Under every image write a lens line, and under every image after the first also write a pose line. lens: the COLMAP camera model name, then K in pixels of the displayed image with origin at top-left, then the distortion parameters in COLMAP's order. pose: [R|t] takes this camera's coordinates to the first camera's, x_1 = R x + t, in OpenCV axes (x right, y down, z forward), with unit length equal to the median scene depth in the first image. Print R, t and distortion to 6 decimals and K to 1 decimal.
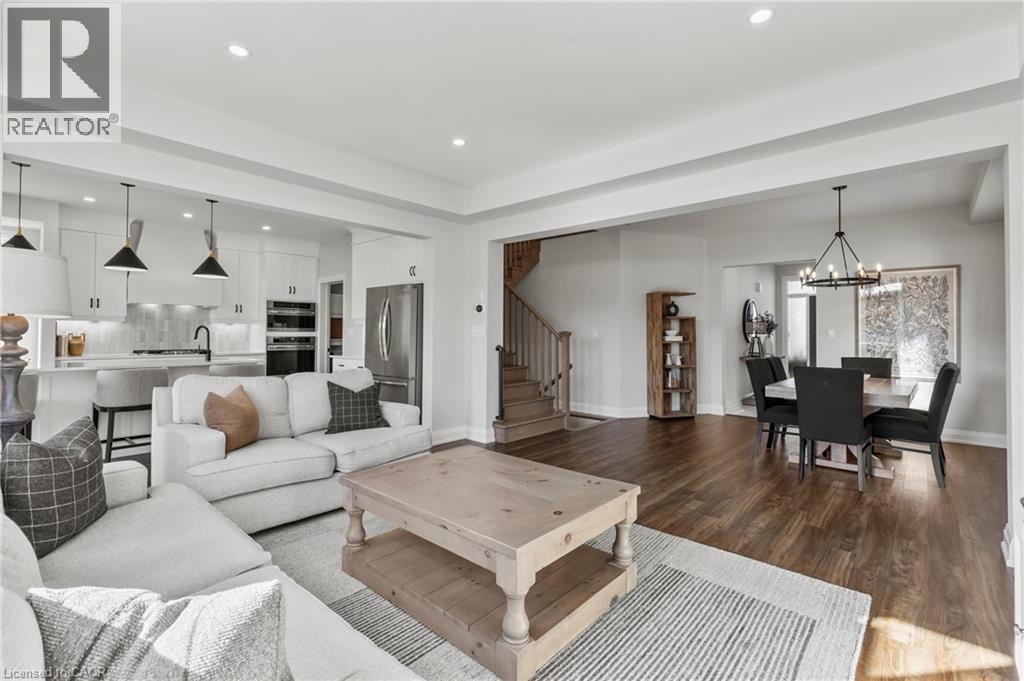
lens RADIAL K [[458.4, 0, 504.2], [0, 458.4, 326.1], [0, 0, 1]] dist [-0.002338, -0.000333]
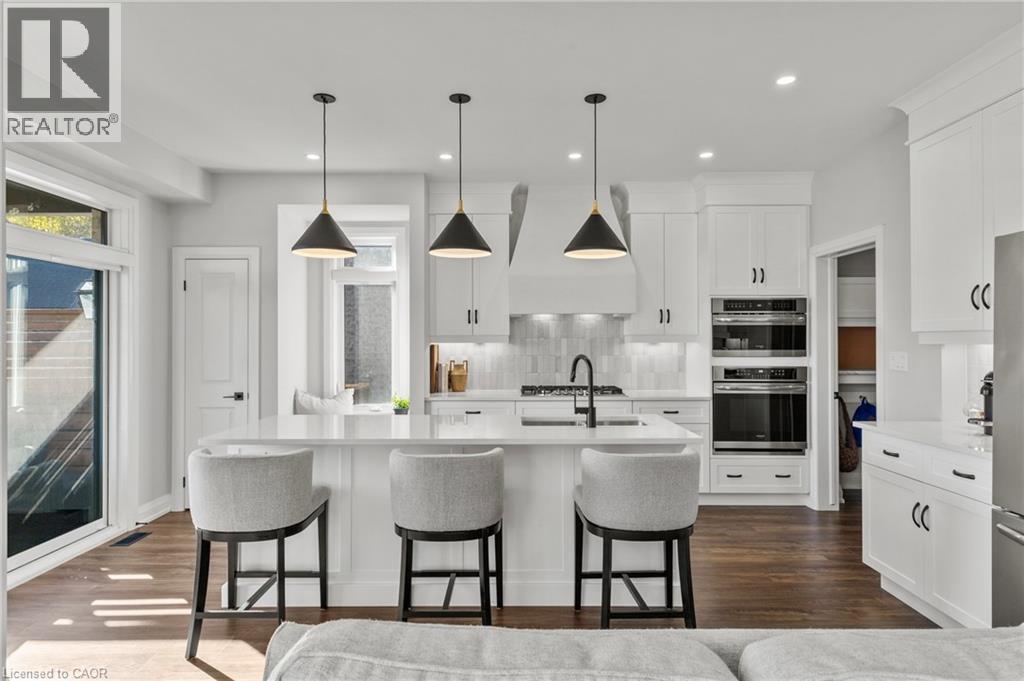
lens RADIAL K [[579.7, 0, 512.0], [0, 579.7, 340.5], [0, 0, 1]] dist [-0.001321, -0.000074]
pose [[0.674969, -0.007426, -0.737808, -0.188398], [0.017481, 0.999830, 0.005929, -0.016071], [0.737639, -0.016900, 0.674984, 0.394451]]
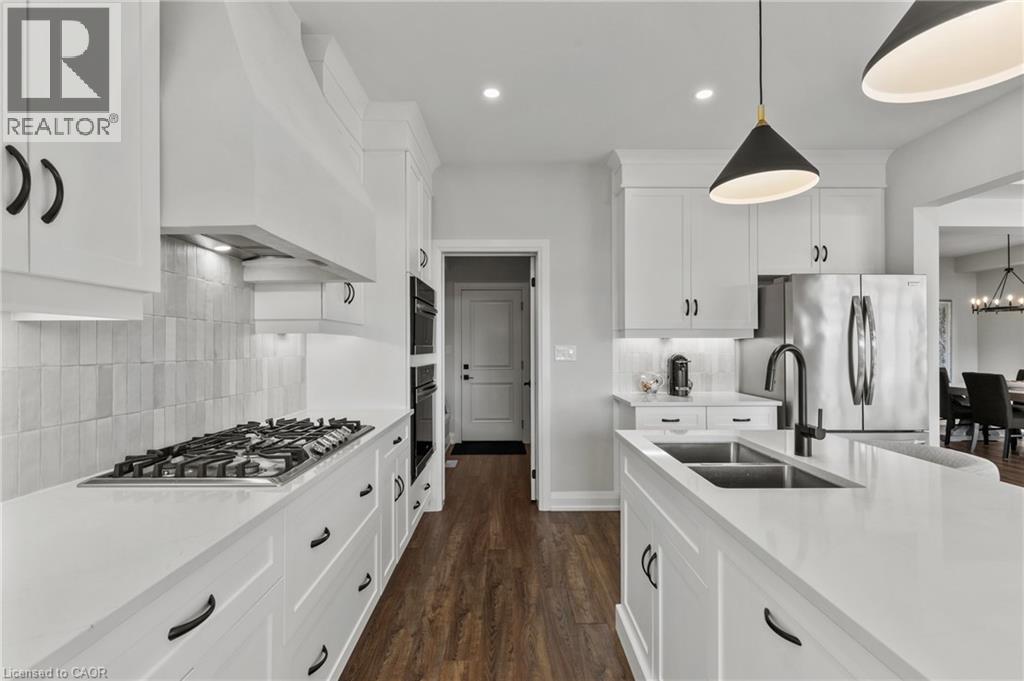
lens RADIAL K [[464.0, 0, 512.0], [0, 464.0, 340.5], [0, 0, 1]] dist [-0.000010, -0.000003]
pose [[0.732573, 0.001885, 0.680685, -0.754893], [-0.008352, 0.999946, 0.006220, -0.004183], [-0.680637, -0.010242, 0.732549, 0.674221]]
